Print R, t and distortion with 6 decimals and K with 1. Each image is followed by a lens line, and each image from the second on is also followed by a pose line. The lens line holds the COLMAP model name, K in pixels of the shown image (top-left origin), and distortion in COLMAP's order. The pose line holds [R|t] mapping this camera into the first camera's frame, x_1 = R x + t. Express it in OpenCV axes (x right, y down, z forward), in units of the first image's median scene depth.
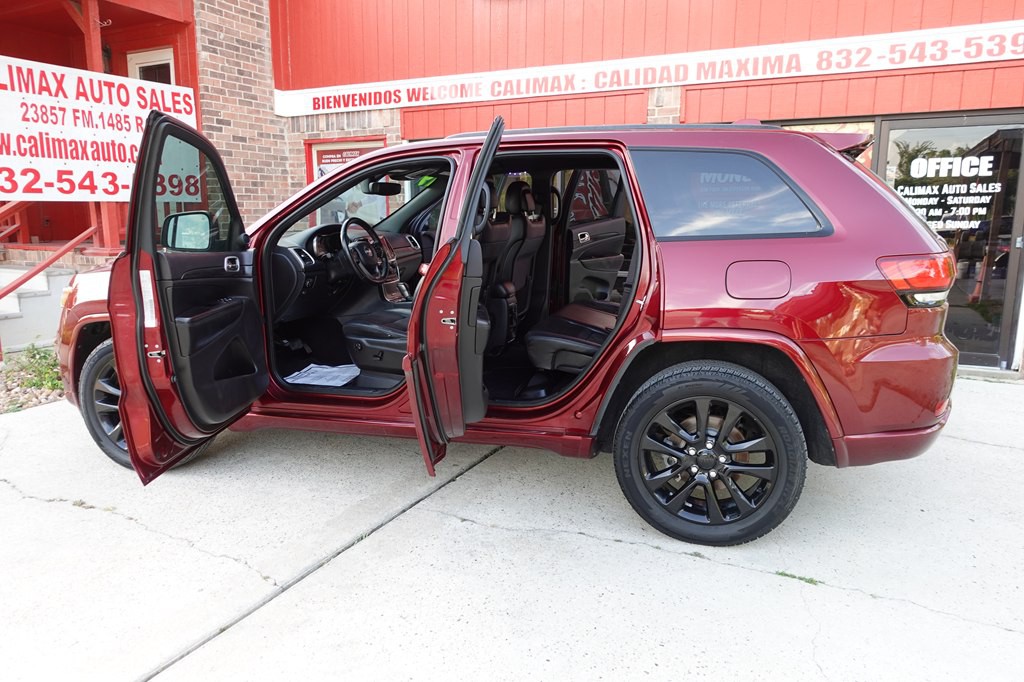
lens RADIAL K [[705.4, 0, 511.9], [0, 705.4, 341.5], [0, 0, 1]] dist [0.001790, -0.002251]
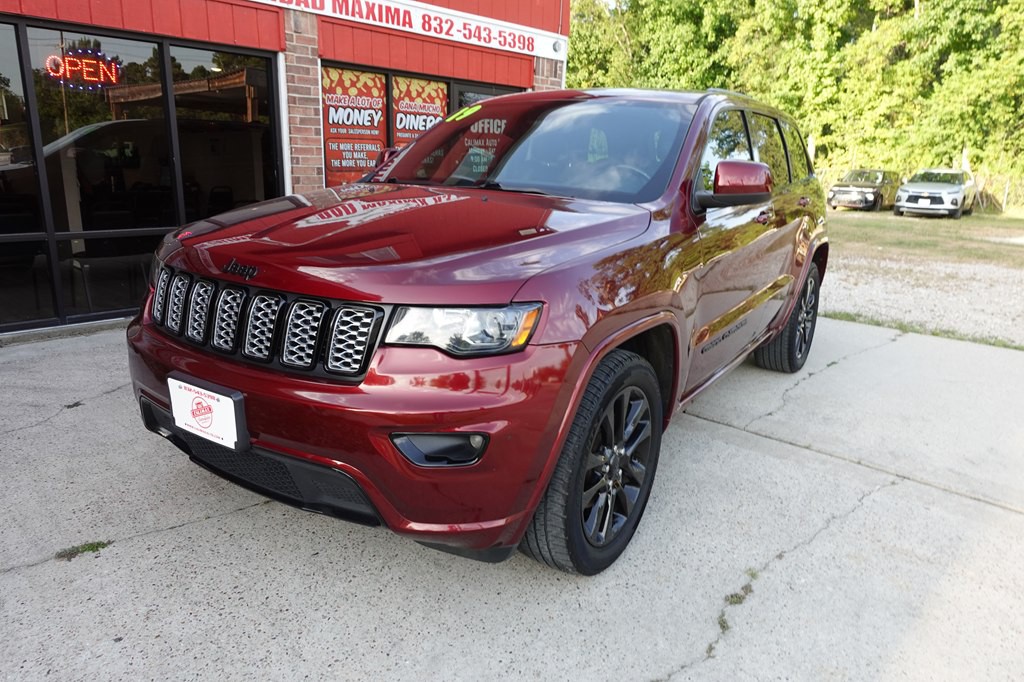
lens RADIAL K [[705.4, 0, 511.8], [0, 705.4, 343.9], [0, 0, 1]] dist [0.001790, -0.002251]
pose [[0.275649, -0.233339, 0.932508, -0.637055], [0.149005, 0.968737, 0.198359, -0.087750], [-0.949640, 0.084271, 0.301800, 0.502872]]
